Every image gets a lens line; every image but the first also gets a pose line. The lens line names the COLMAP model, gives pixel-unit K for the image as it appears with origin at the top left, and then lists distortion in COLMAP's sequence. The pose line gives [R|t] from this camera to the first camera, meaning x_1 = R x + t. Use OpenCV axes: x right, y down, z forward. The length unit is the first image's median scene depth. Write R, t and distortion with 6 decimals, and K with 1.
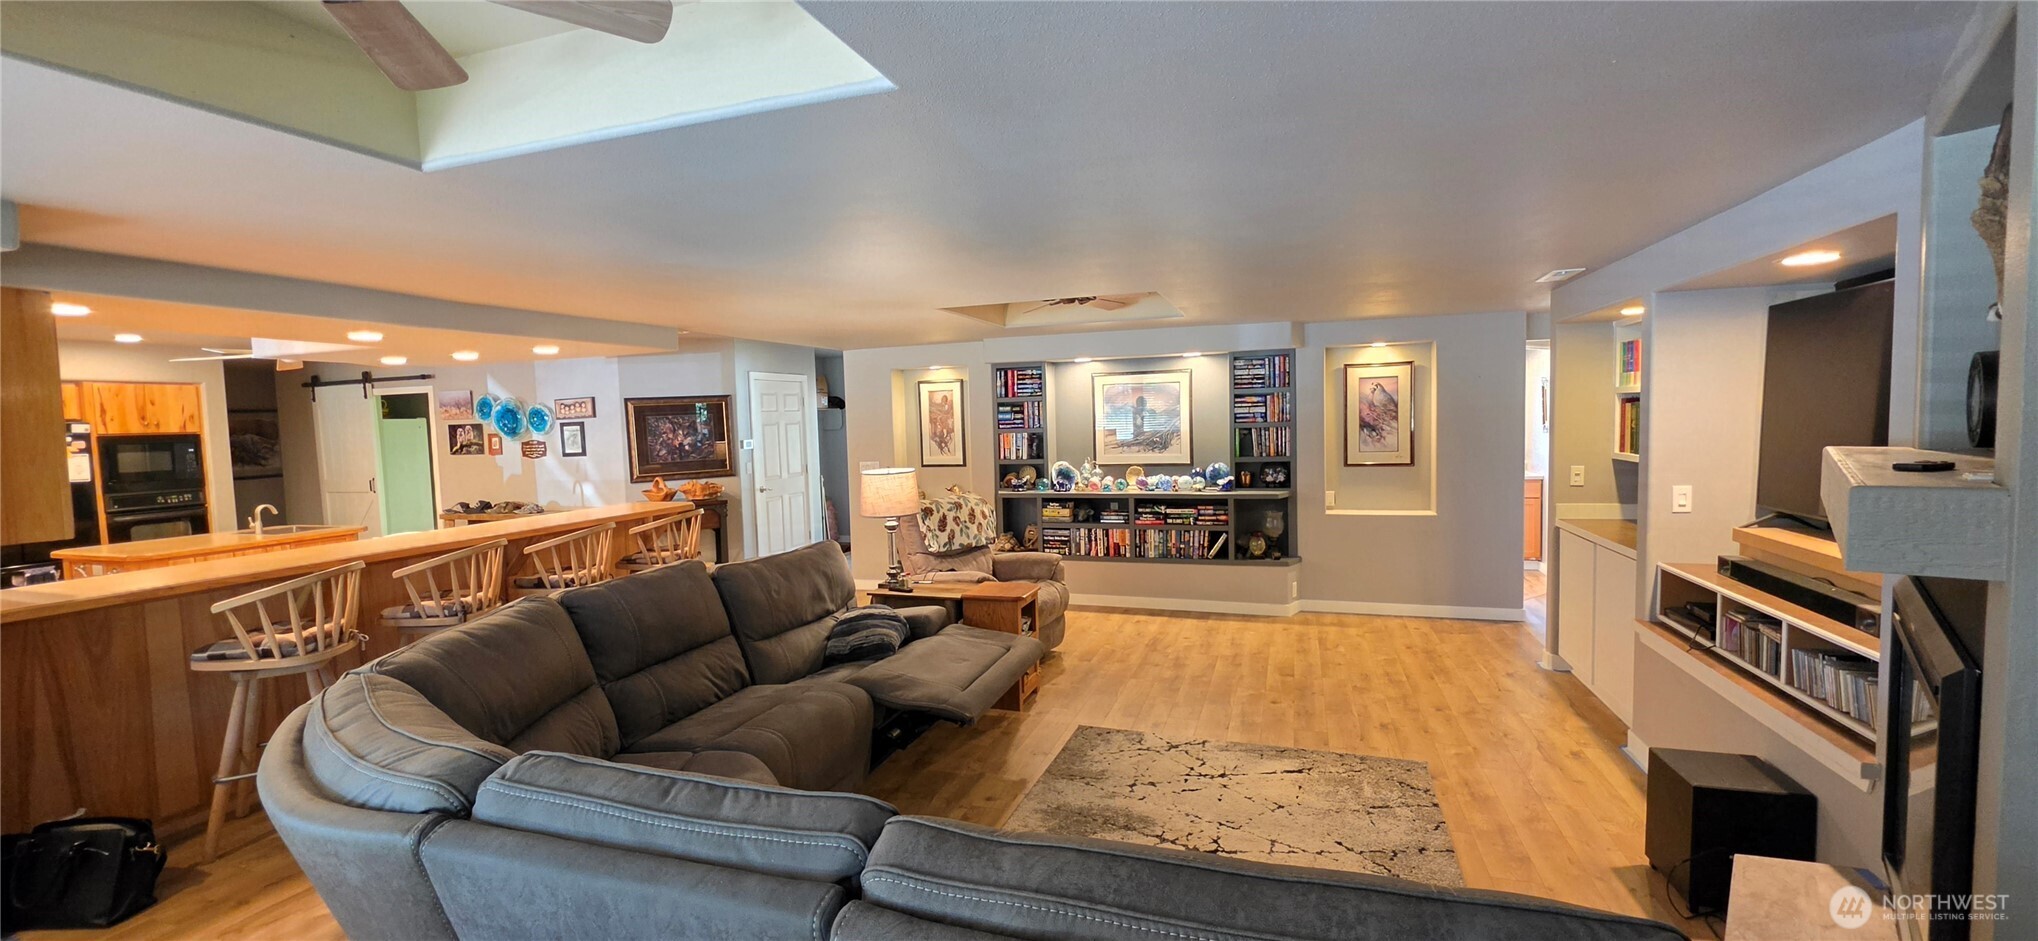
lens RADIAL K [[827.4, 0, 1019.0], [0, 827.4, 470.5], [0, 0, 1]] dist [-0.001784, 0.000530]
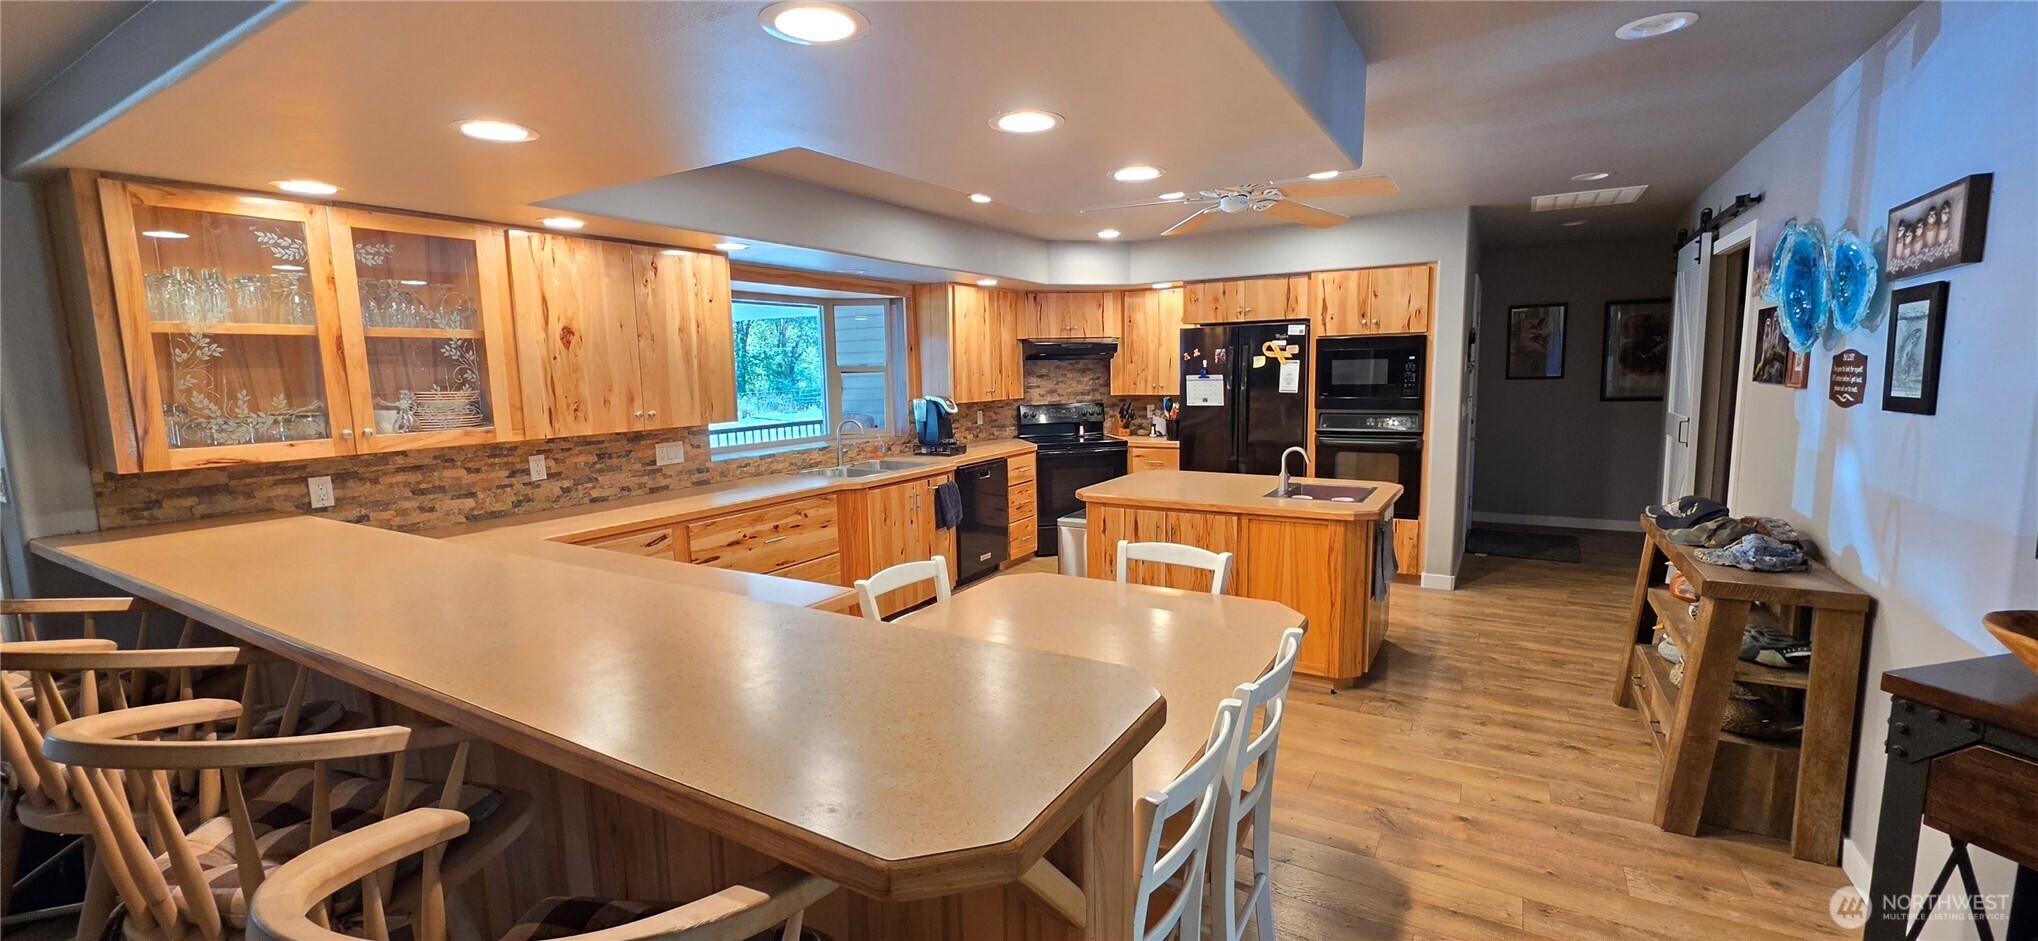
lens RADIAL K [[827.4, 0, 1019.0], [0, 827.4, 470.5], [0, 0, 1]] dist [-0.001784, 0.000530]
pose [[-0.203598, 0.154804, -0.966739, -0.238479], [-0.033893, 0.985714, 0.164980, -0.039048], [0.978468, 0.066355, -0.195443, 0.891969]]
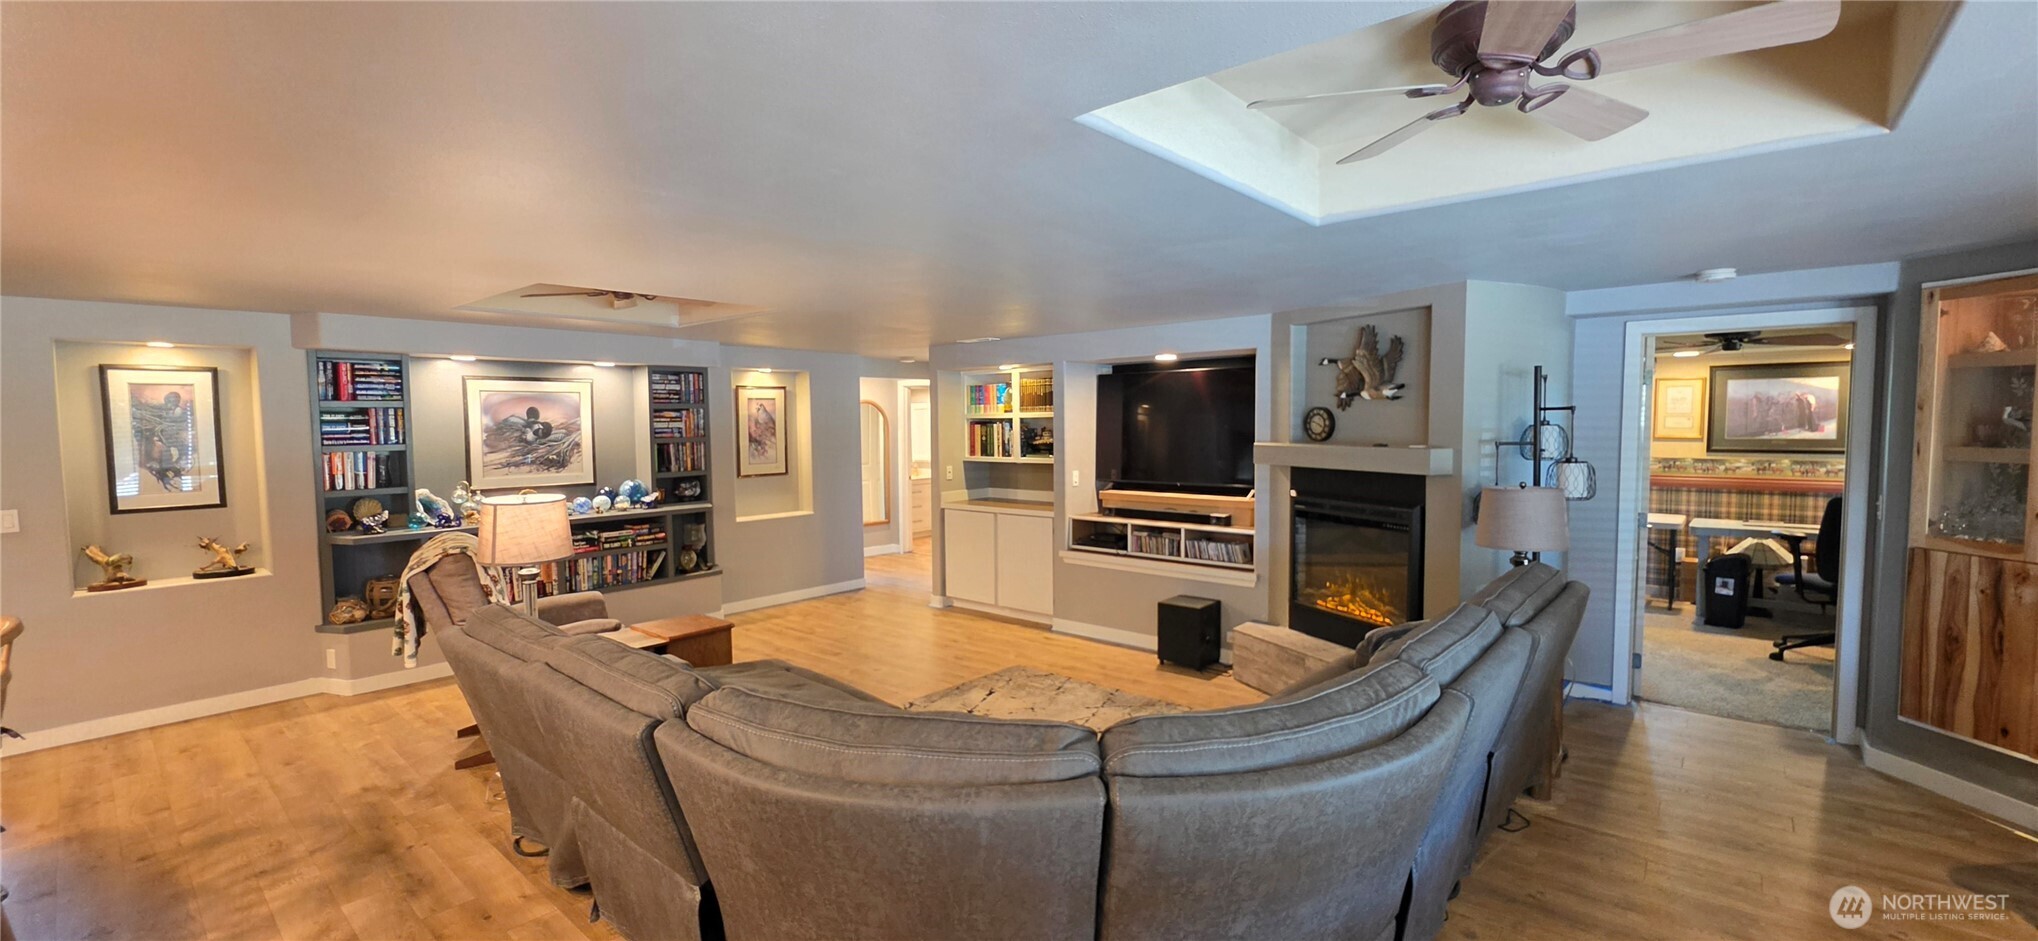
lens RADIAL K [[827.4, 0, 1019.0], [0, 827.4, 470.5], [0, 0, 1]] dist [-0.001784, 0.000530]
pose [[0.377894, -0.033058, 0.925259, -0.474387], [0.057438, 0.998274, 0.012208, -0.006289], [-0.924065, 0.048532, 0.379141, 0.230847]]
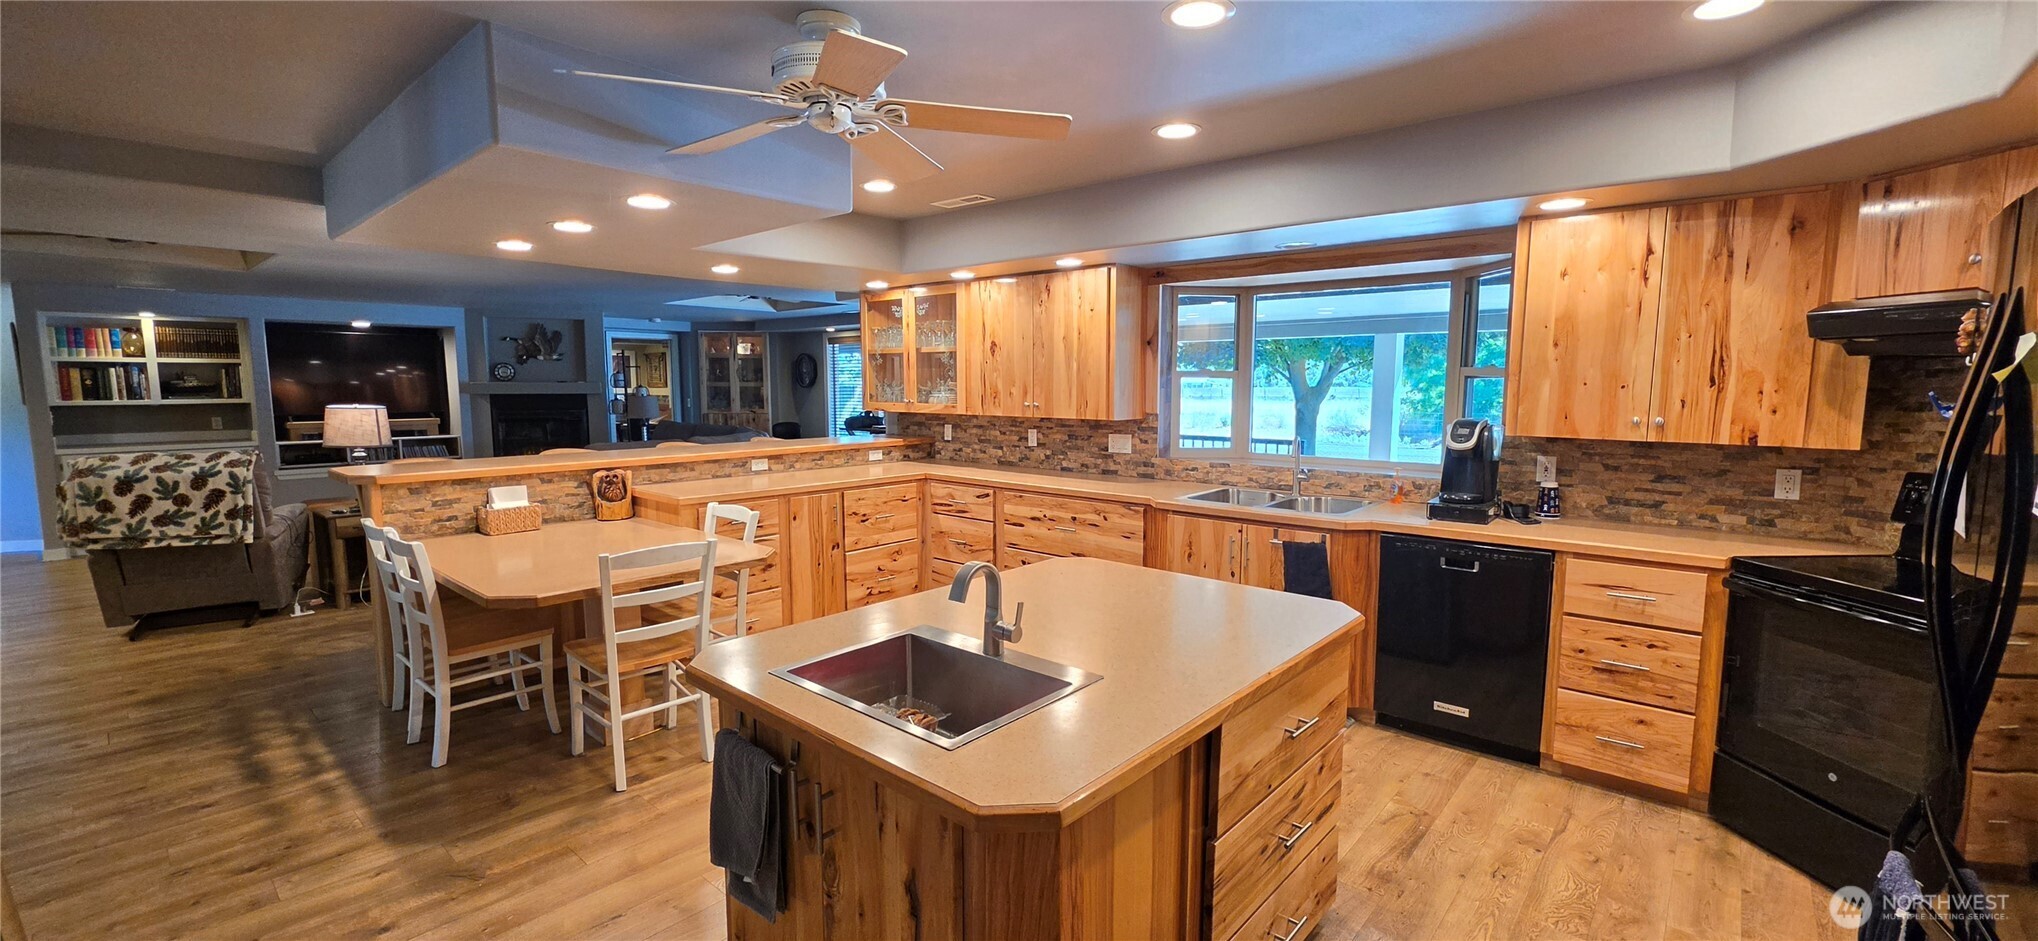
lens RADIAL K [[827.4, 0, 1019.0], [0, 827.4, 470.5], [0, 0, 1]] dist [-0.001784, 0.000530]
pose [[-0.924761, -0.014238, 0.380281, -1.008406], [0.047924, 0.986987, 0.153494, -0.031077], [-0.377518, 0.160170, -0.912045, 1.214425]]
